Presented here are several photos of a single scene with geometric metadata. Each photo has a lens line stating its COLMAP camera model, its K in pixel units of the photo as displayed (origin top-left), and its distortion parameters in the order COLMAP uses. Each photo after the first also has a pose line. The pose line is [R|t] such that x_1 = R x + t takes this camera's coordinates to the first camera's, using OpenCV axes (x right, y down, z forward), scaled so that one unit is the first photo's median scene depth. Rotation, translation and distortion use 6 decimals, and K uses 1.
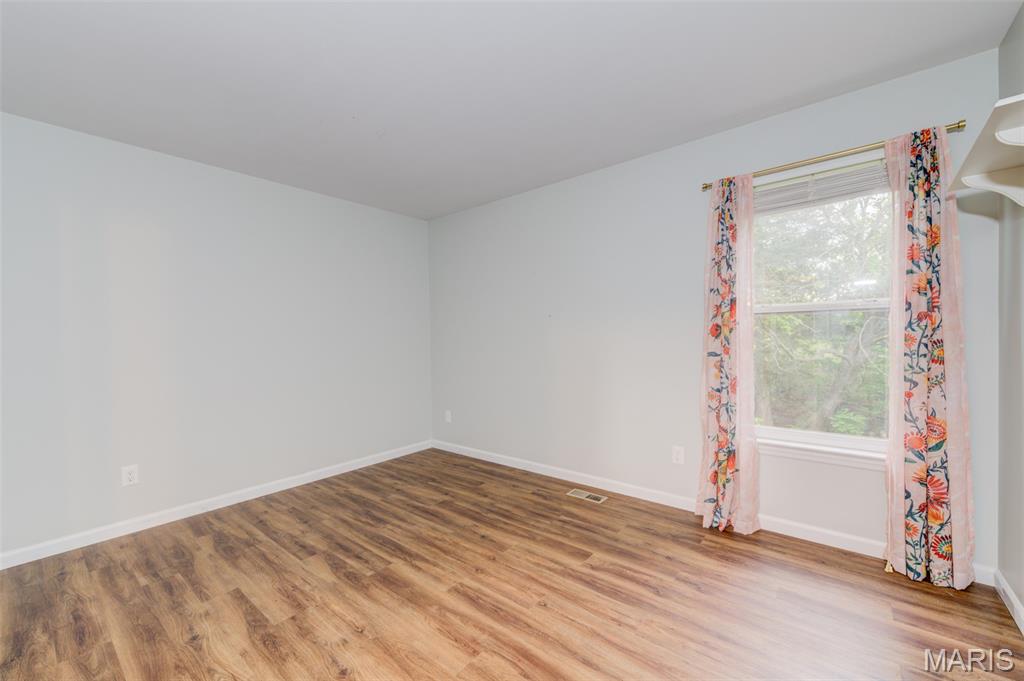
lens RADIAL K [[401.2, 0, 512.8], [0, 401.2, 338.8], [0, 0, 1]] dist [0.001194, -0.001744]
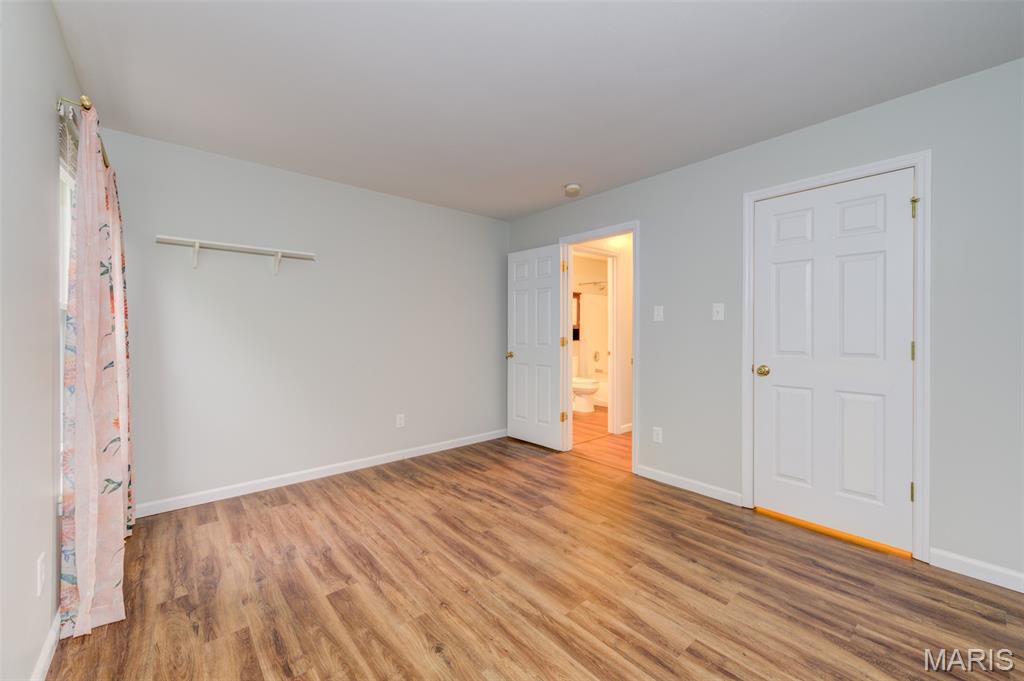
lens RADIAL K [[401.2, 0, 511.1], [0, 401.2, 334.9], [0, 0, 1]] dist [0.001194, -0.001744]
pose [[-0.983589, 0.015395, 0.179764, -0.360765], [0.017901, 0.999764, 0.012326, -0.008841], [-0.179532, 0.015342, -0.983633, 1.872689]]
